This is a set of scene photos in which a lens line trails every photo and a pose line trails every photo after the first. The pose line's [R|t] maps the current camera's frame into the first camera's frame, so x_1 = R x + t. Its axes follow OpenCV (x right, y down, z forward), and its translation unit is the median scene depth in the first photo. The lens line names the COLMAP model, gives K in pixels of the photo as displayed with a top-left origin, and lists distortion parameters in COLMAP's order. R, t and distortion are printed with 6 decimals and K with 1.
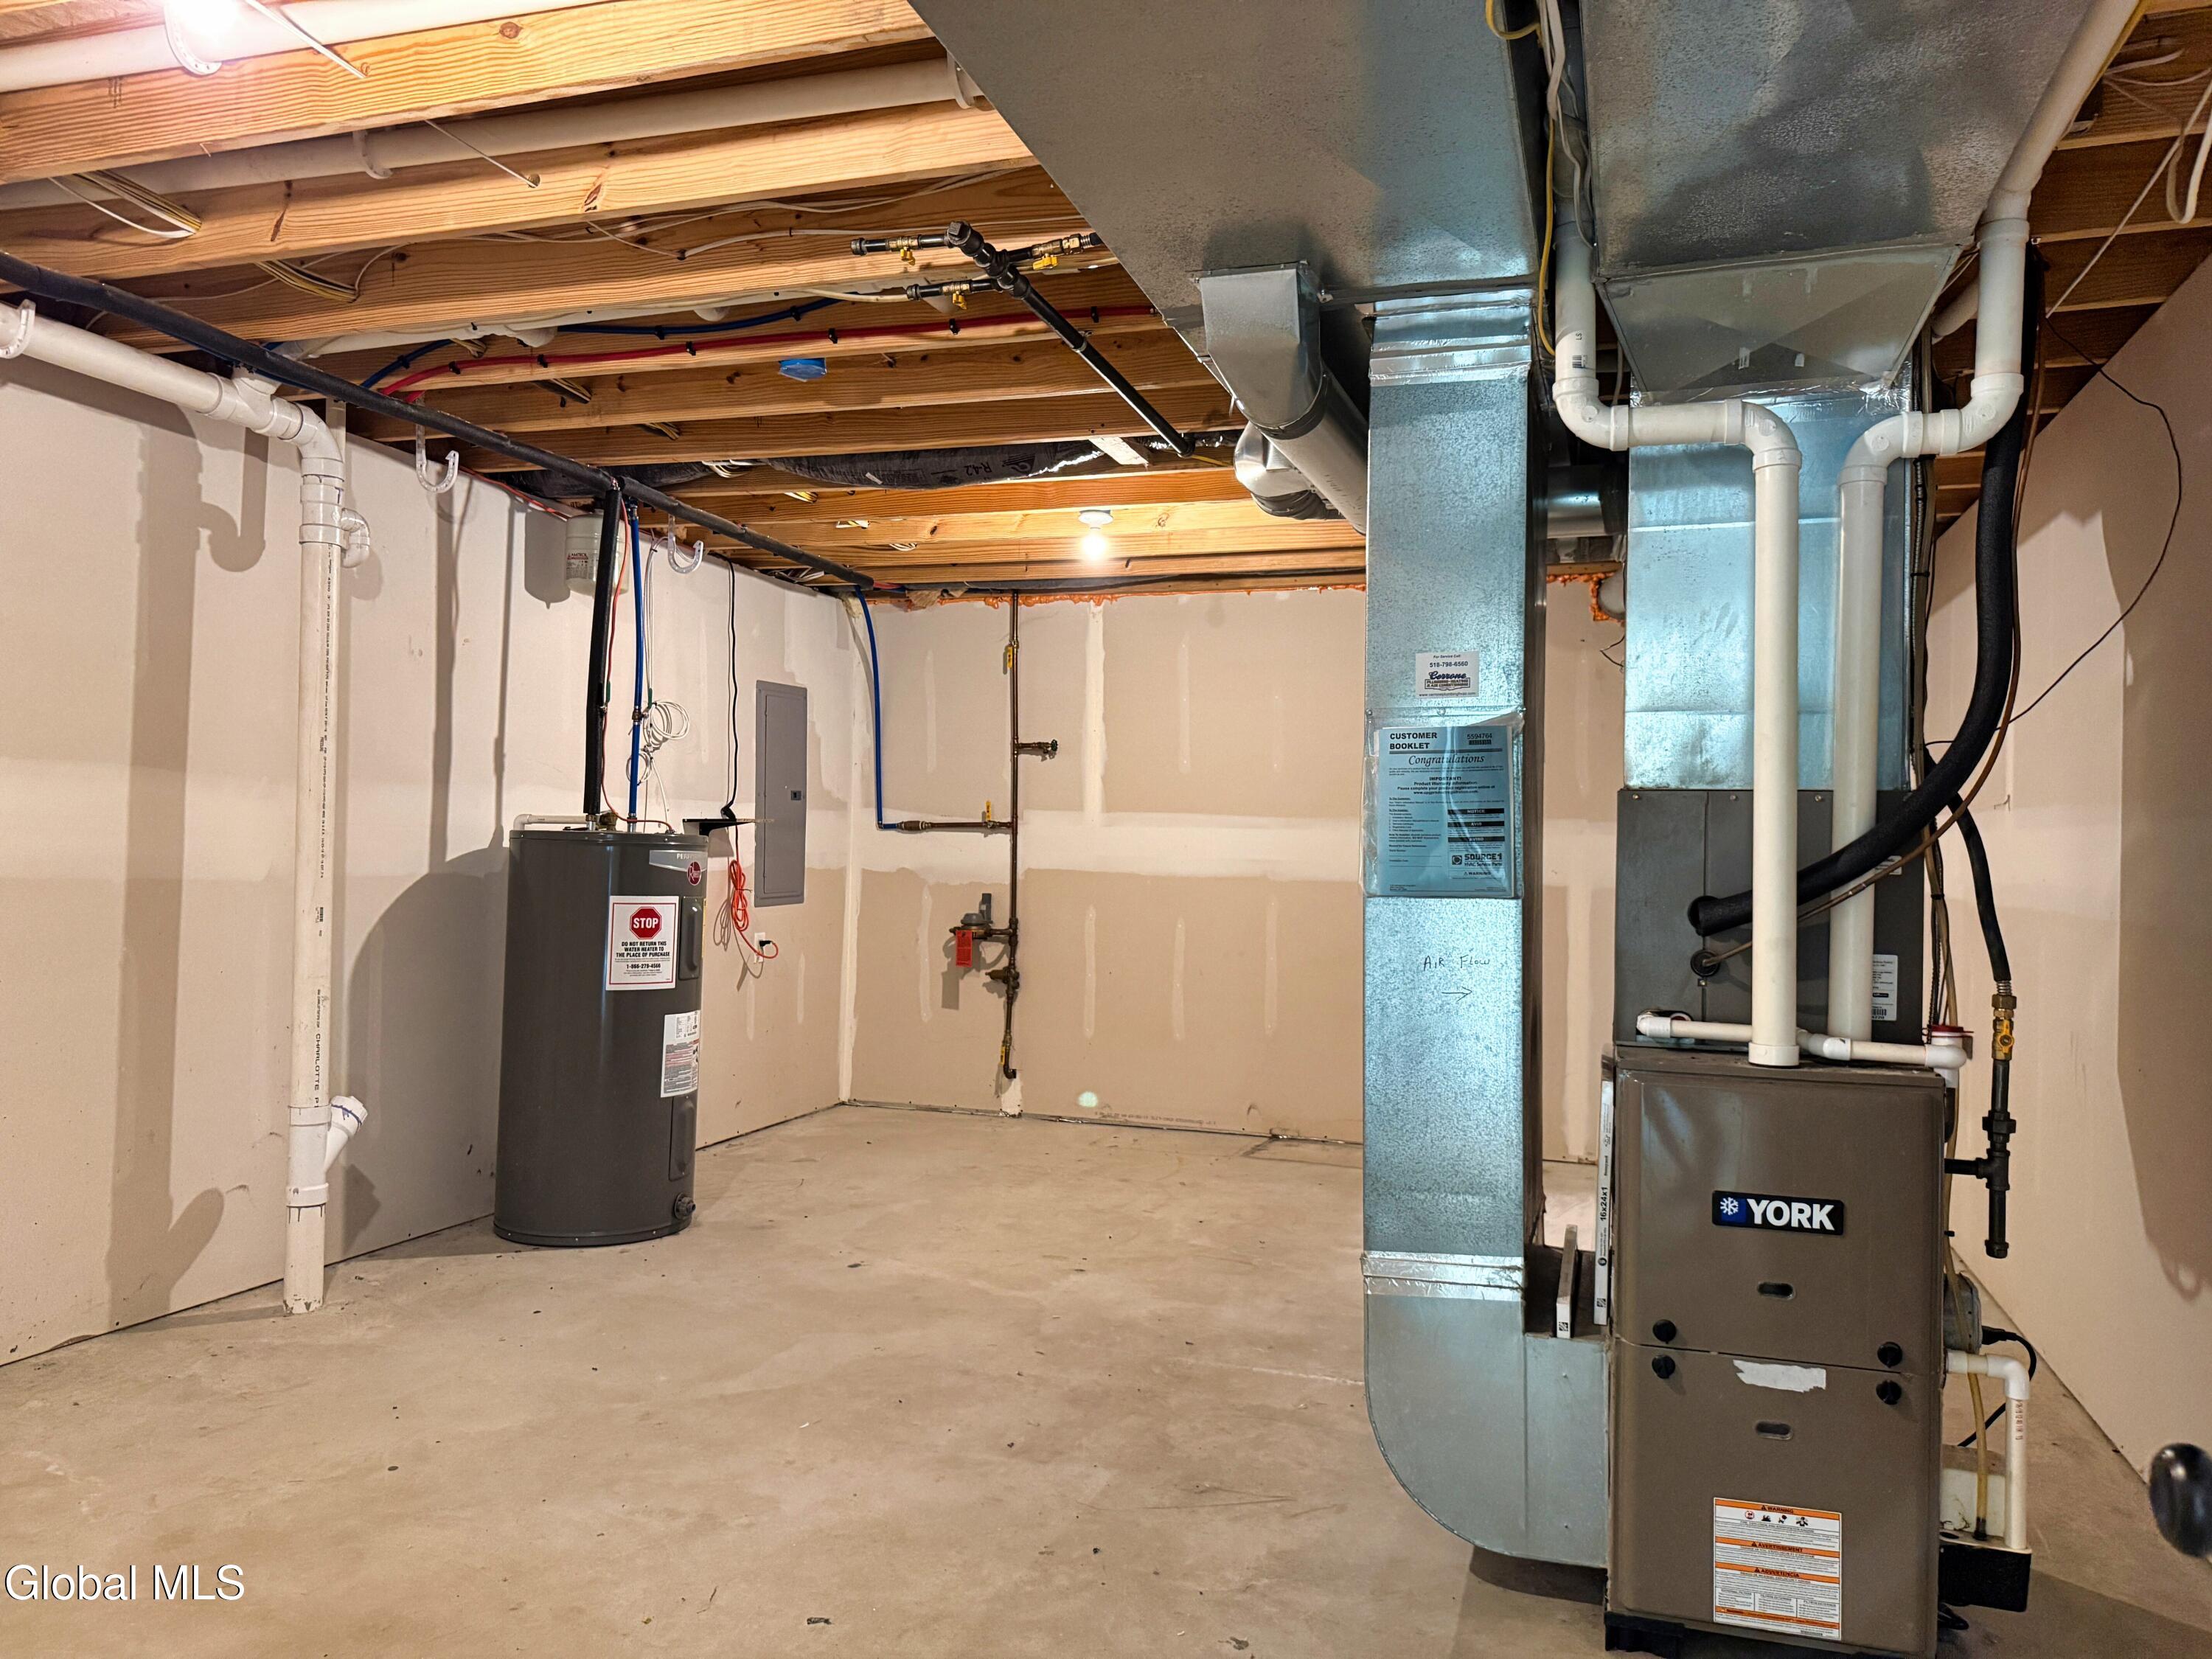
lens RADIAL K [[1552.2, 0, 1095.8], [0, 1552.2, 831.1], [0, 0, 1]] dist [0.089068, -0.125364]
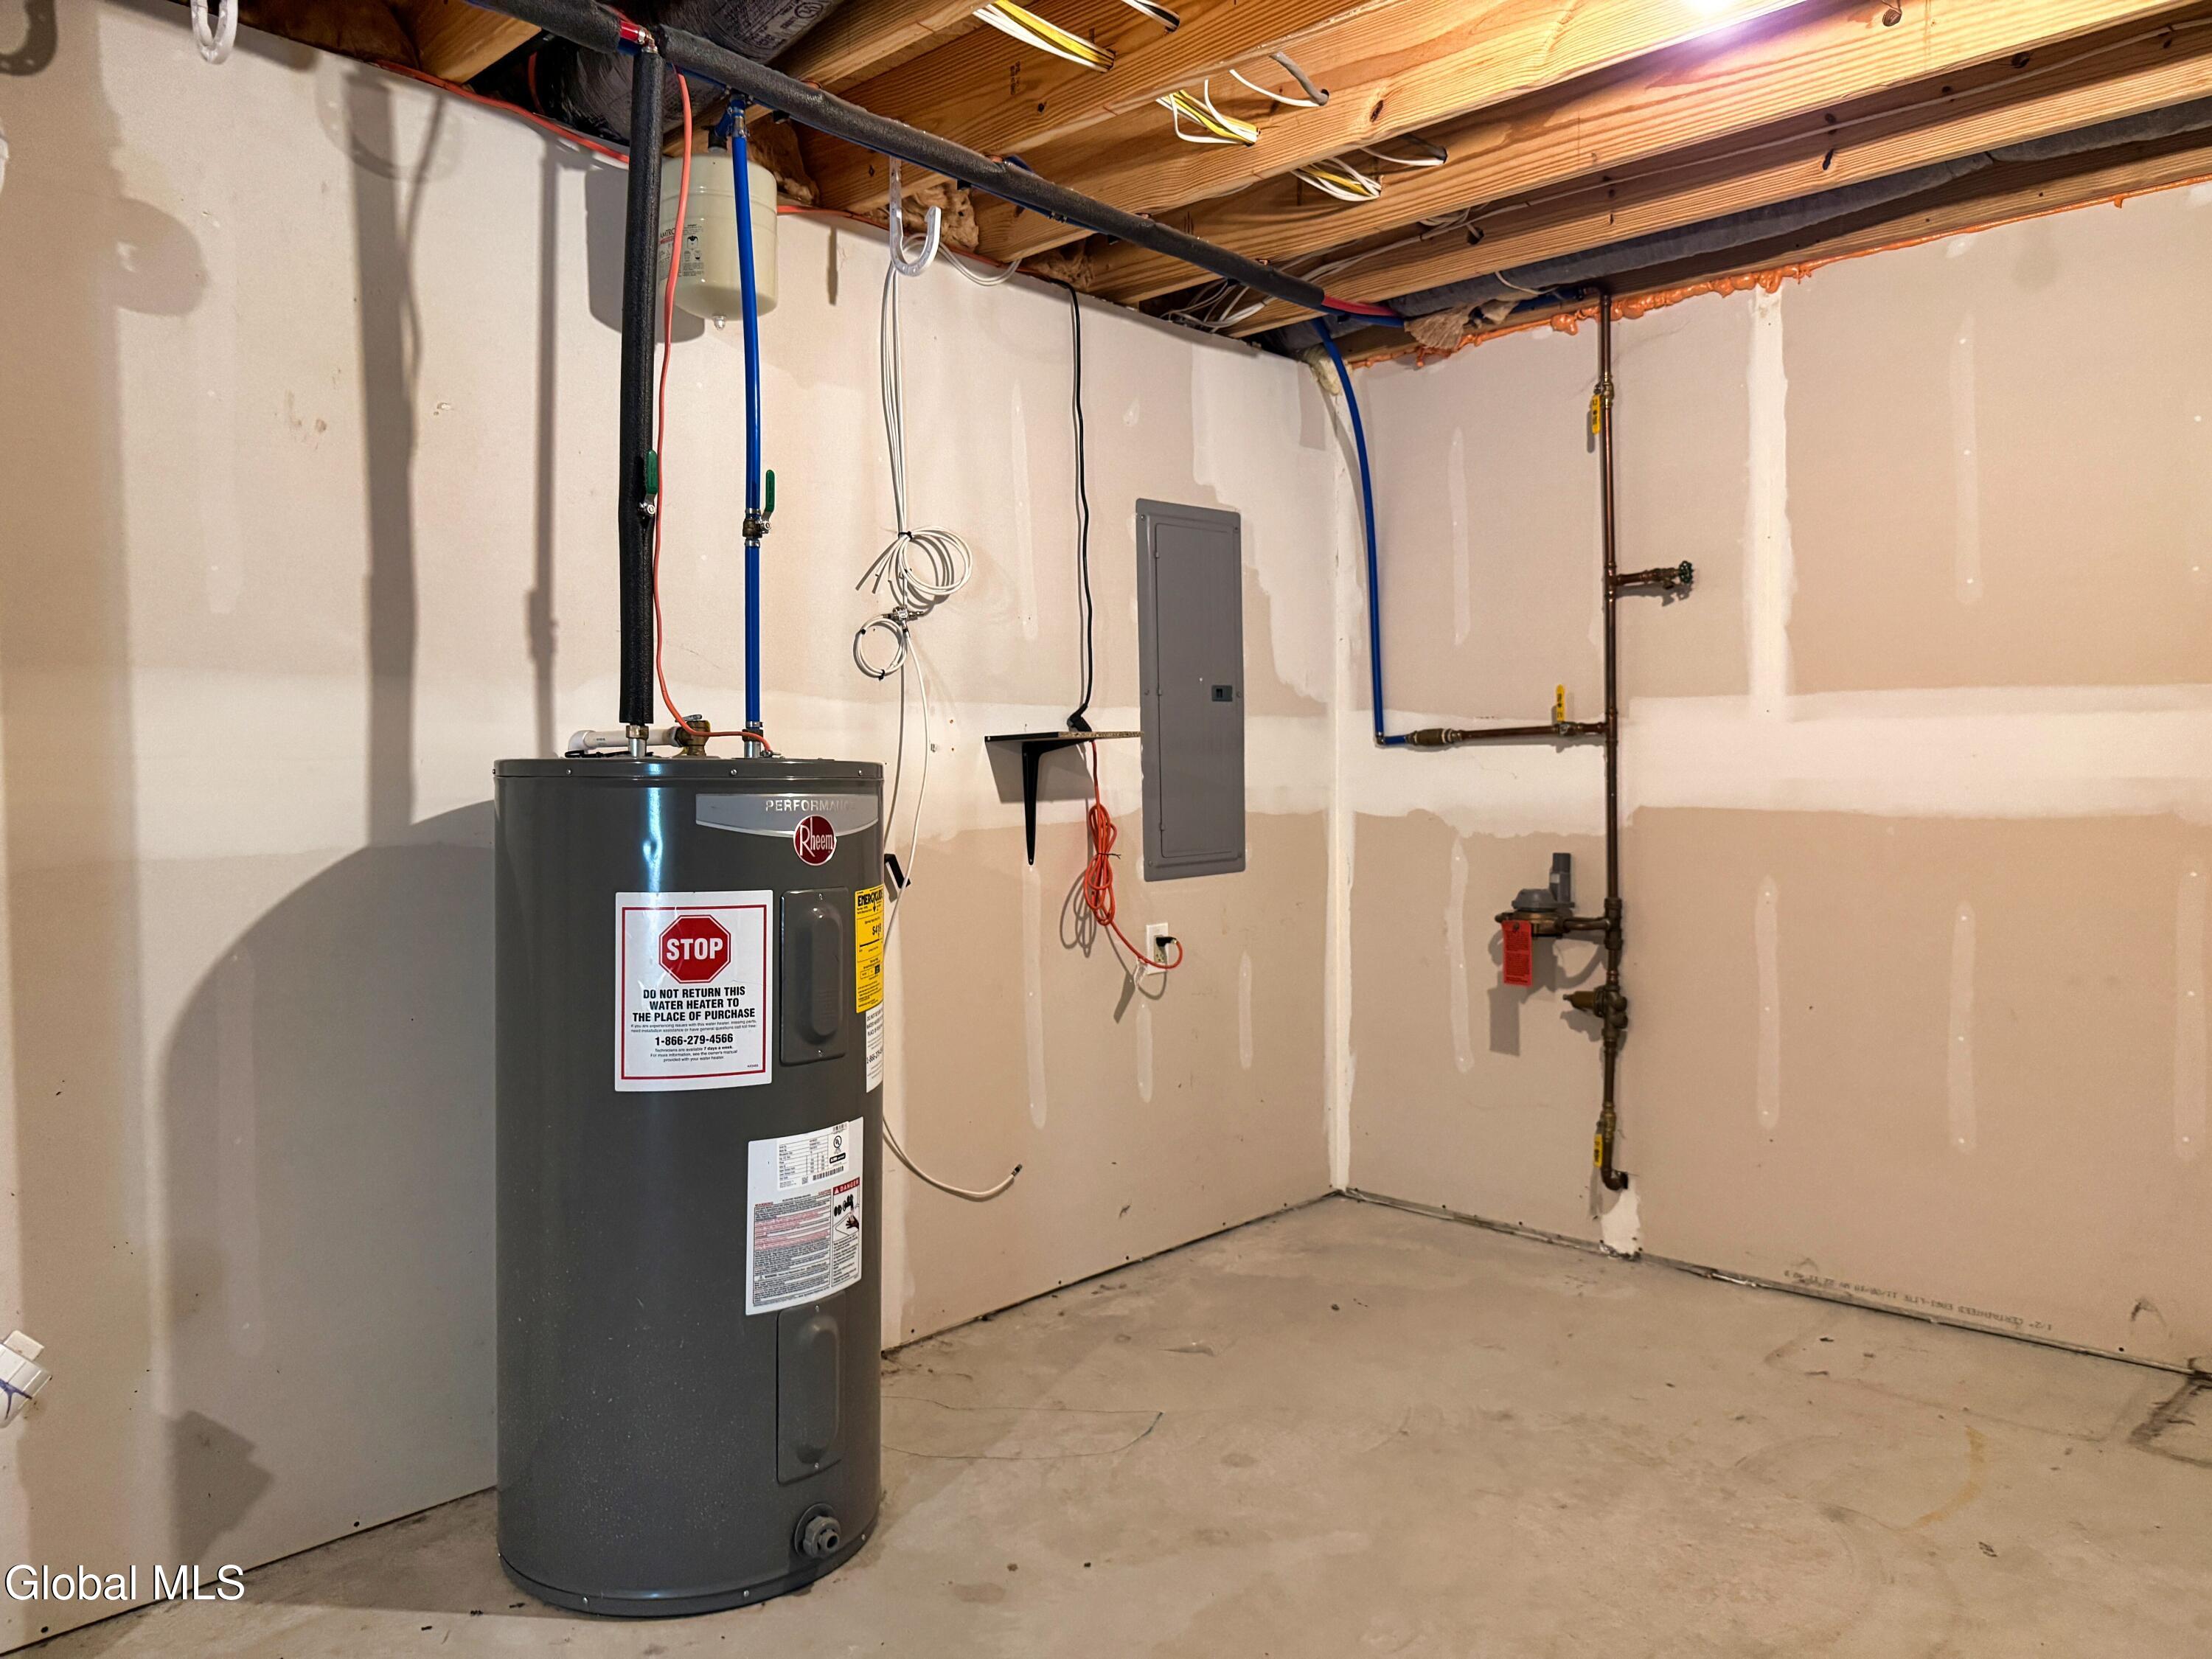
lens RADIAL K [[1552.2, 0, 1119.5], [0, 1552.2, 812.8], [0, 0, 1]] dist [0.089068, -0.125364]
pose [[0.910517, -0.017845, -0.413086, 0.017221], [0.031046, 0.999198, 0.025268, 0.006886], [0.412304, -0.035832, 0.910341, 0.439730]]
